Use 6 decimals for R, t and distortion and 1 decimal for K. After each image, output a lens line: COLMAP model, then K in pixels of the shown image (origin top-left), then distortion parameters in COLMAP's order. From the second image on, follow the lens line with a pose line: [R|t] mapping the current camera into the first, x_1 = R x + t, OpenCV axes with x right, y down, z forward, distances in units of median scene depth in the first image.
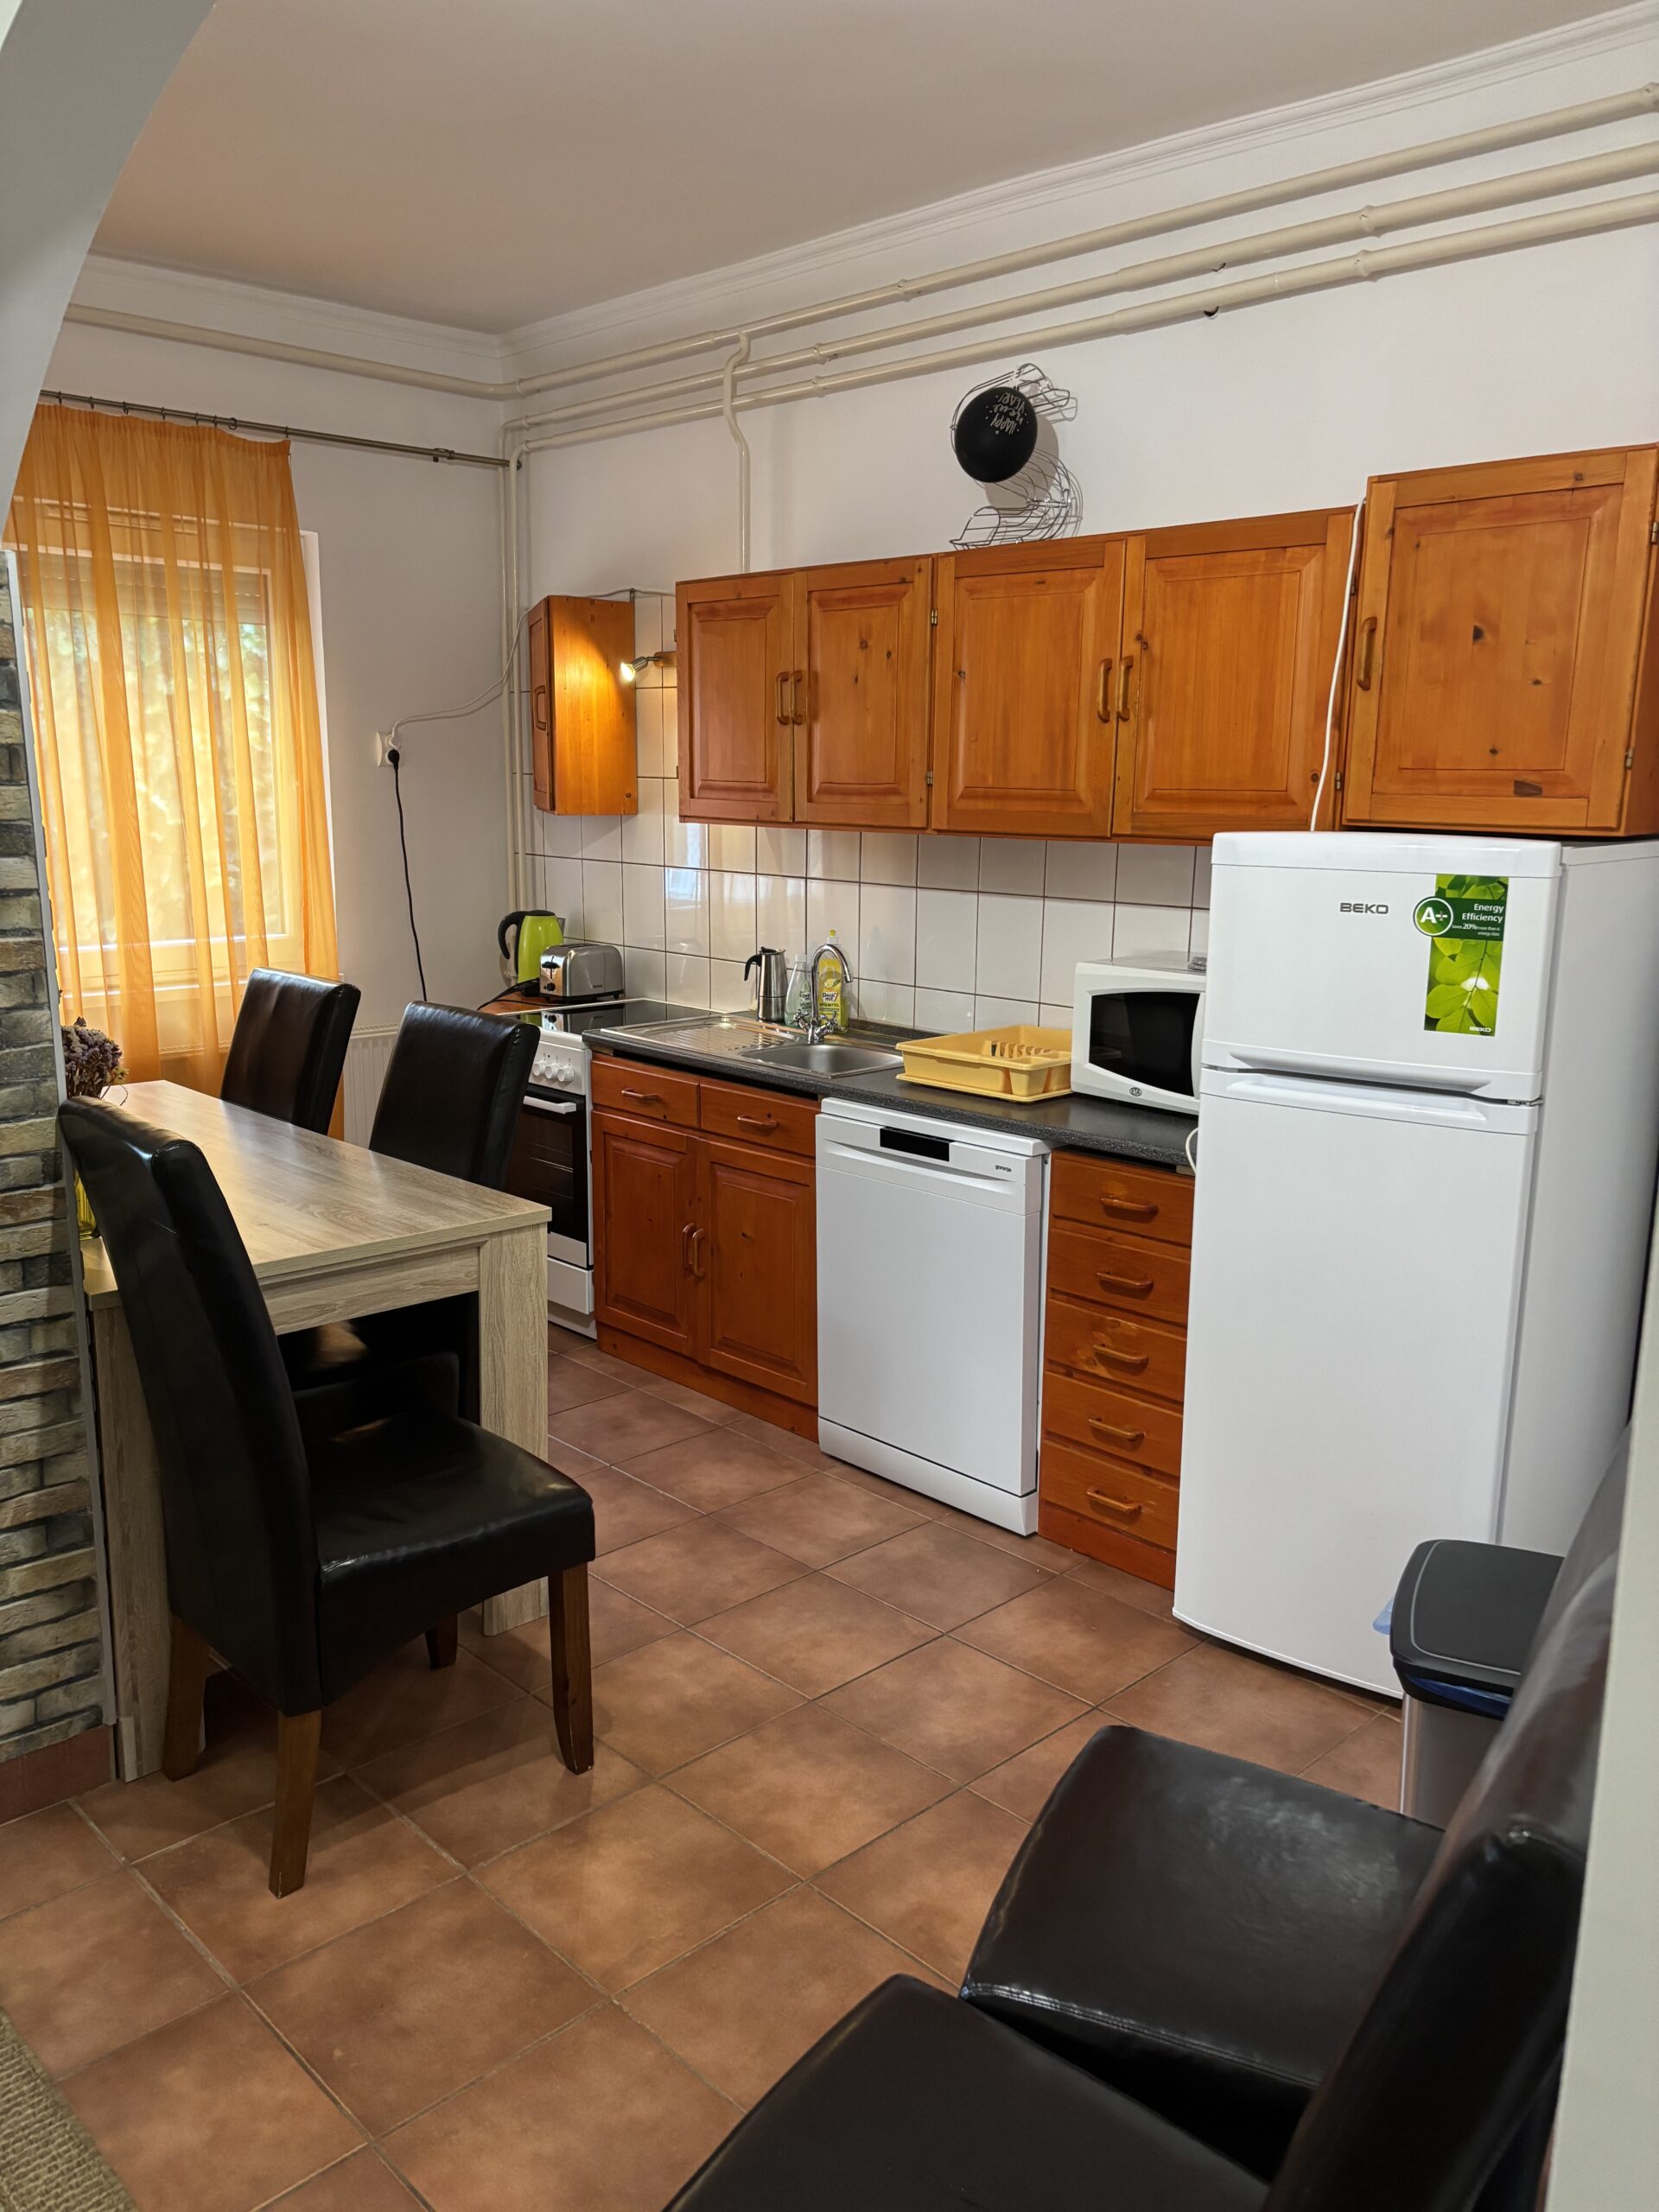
lens RADIAL K [[1728.6, 0, 823.2], [0, 1728.6, 1147.6], [0, 0, 1]] dist [0.074905, -0.091115]
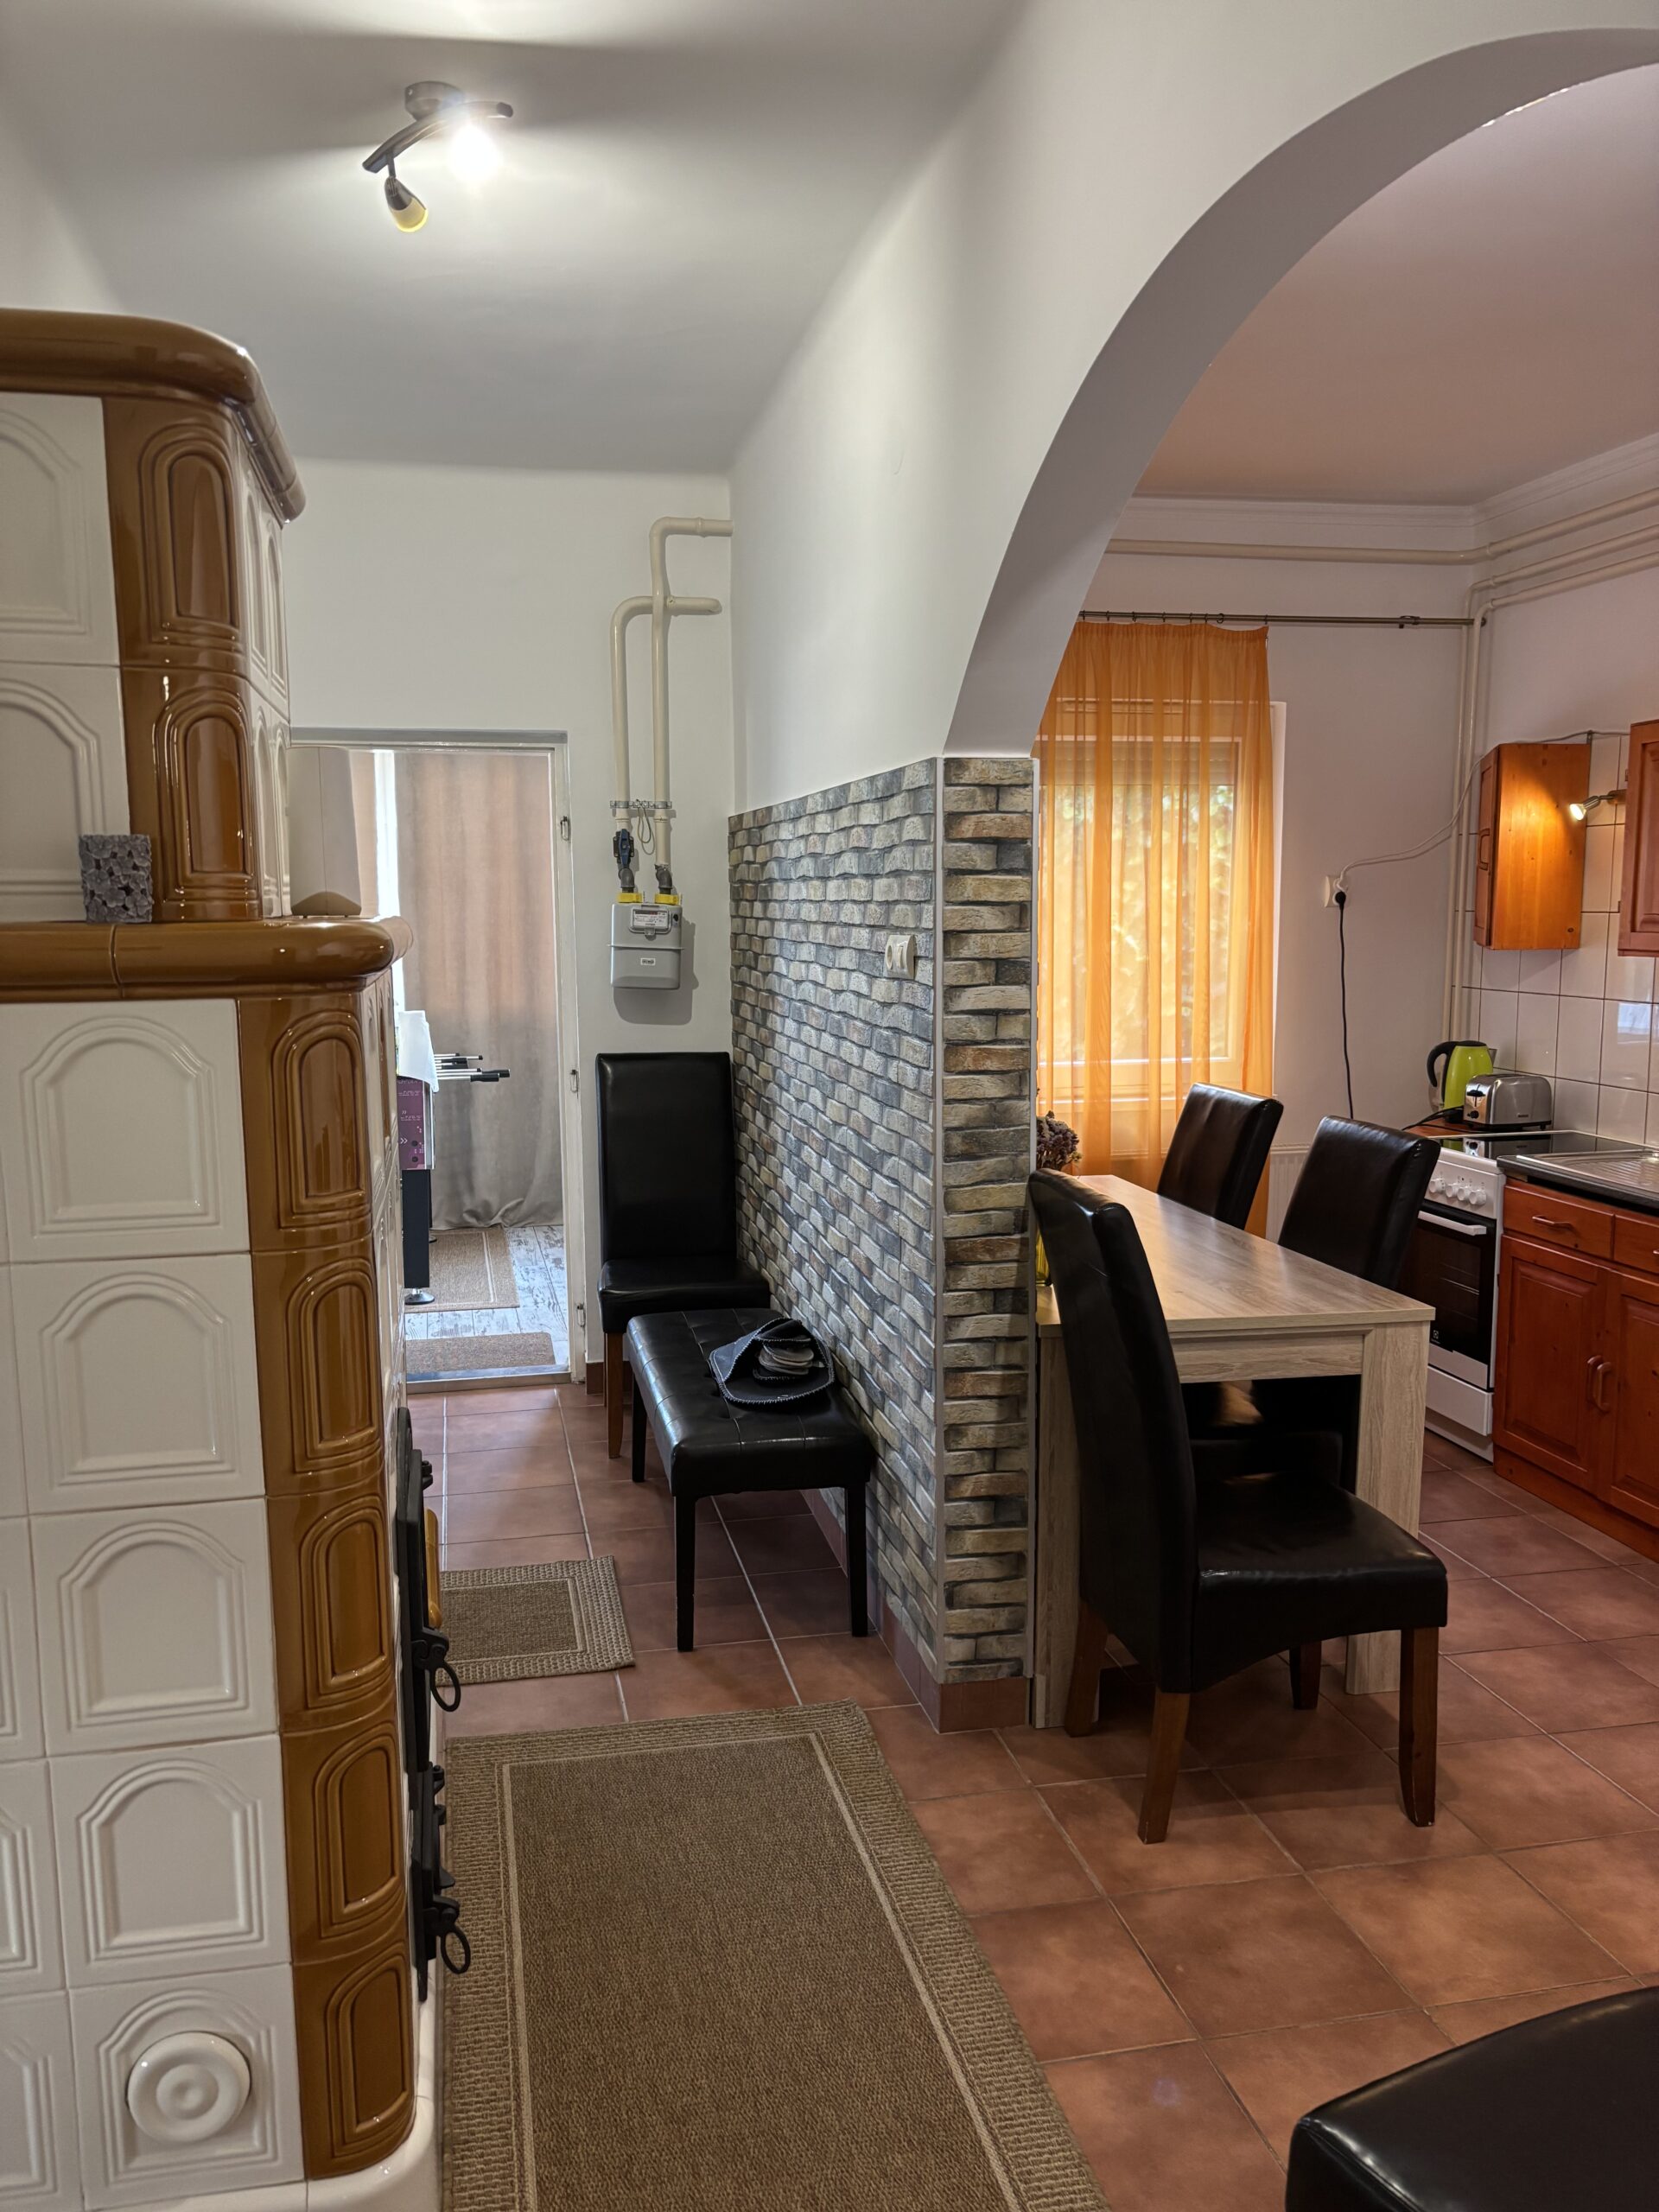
lens RADIAL K [[1671.4, 0, 829.5], [0, 1671.4, 1106.0], [0, 0, 1]] dist [-0.024887, -0.002325]
pose [[0.859268, 0.041142, -0.509869, 0.041903], [-0.090177, 0.993333, -0.071819, 0.018204], [0.503515, 0.107690, 0.857249, -0.092343]]
